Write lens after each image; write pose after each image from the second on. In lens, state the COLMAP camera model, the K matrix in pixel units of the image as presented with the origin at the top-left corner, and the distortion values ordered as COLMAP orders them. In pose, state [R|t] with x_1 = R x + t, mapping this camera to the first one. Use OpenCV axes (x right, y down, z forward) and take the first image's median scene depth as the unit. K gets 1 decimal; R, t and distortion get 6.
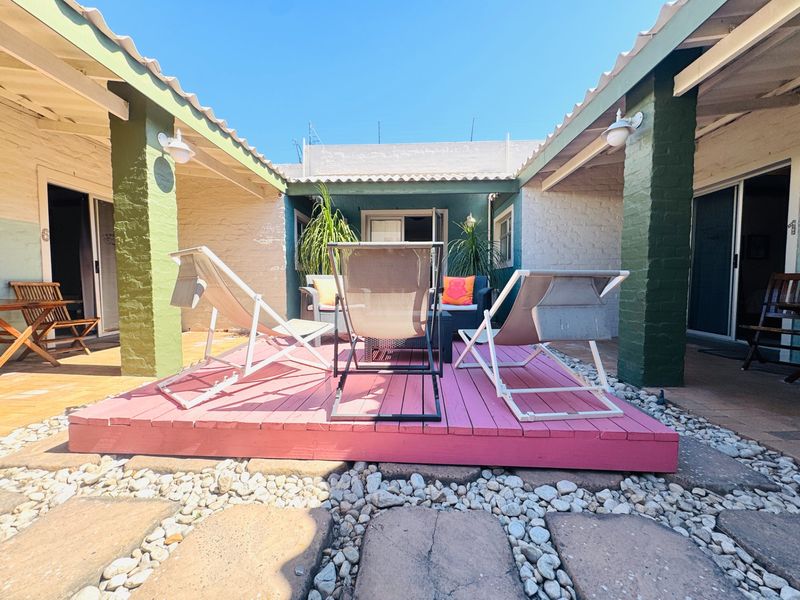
lens RADIAL K [[318.8, 0, 399.0], [0, 318.8, 299.9], [0, 0, 1]] dist [-0.001560, -0.000044]
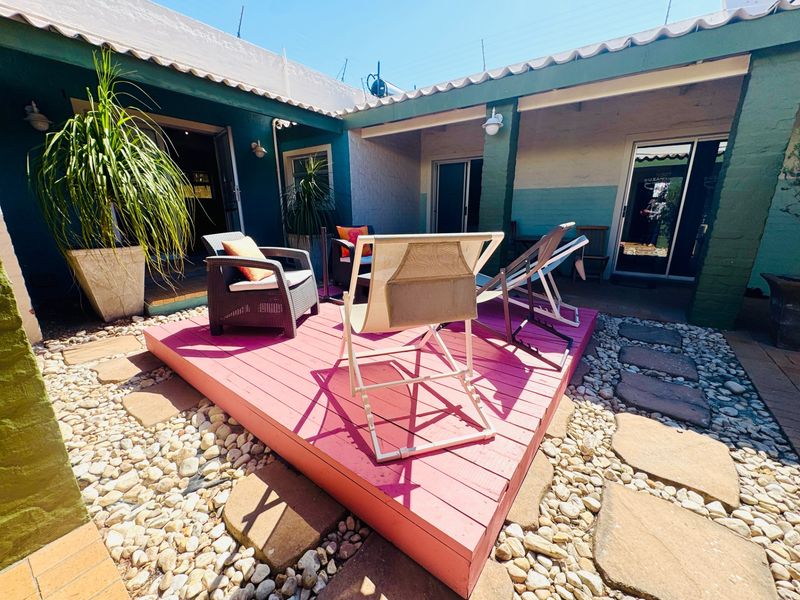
lens RADIAL K [[318.8, 0, 399.0], [0, 318.8, 299.9], [0, 0, 1]] dist [-0.001560, -0.000044]
pose [[0.549636, -0.227734, 0.803765, -0.598561], [0.038052, 0.967953, 0.248233, -0.098534], [-0.834537, -0.105853, 0.540687, 0.331828]]
